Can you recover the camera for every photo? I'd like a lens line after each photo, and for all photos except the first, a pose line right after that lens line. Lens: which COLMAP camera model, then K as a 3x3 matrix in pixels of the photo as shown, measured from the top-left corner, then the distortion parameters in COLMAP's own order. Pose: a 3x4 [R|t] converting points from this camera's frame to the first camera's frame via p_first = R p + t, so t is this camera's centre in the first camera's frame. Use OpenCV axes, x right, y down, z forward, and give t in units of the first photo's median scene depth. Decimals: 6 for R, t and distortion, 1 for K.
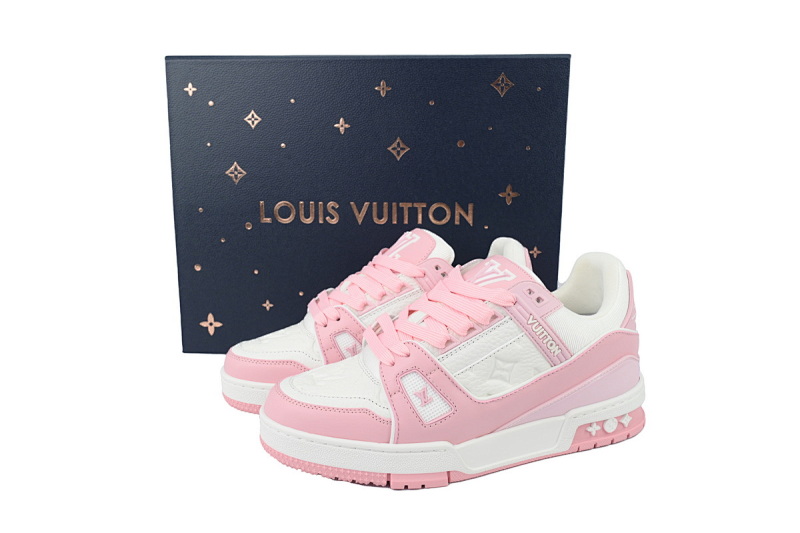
lens RADIAL K [[617.8, 0, 400.0], [0, 617.8, 266.5], [0, 0, 1]] dist [0.001747, -0.001263]
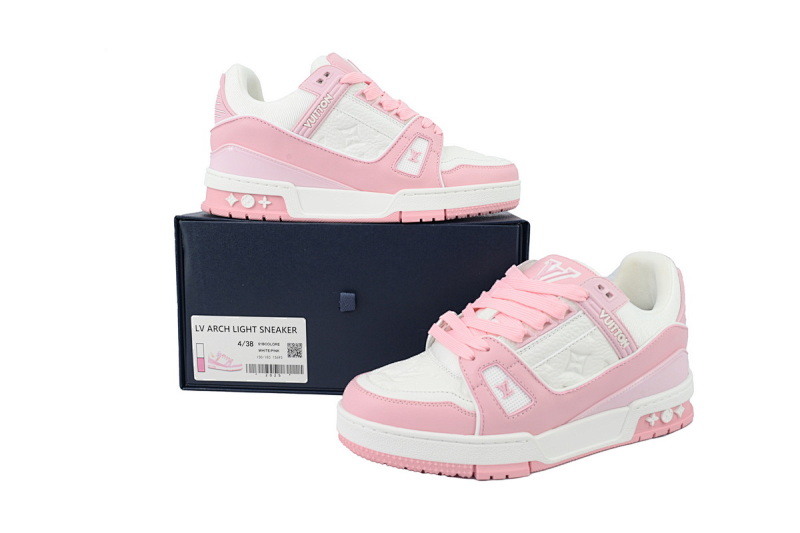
lens RADIAL K [[617.8, 0, 400.0], [0, 617.8, 266.5], [0, 0, 1]] dist [0.001747, -0.001263]
pose [[0.997088, -0.004315, 0.076142, -0.210154], [0.006238, 0.999667, -0.025036, 0.029970], [-0.076008, 0.025439, 0.996783, -0.019558]]
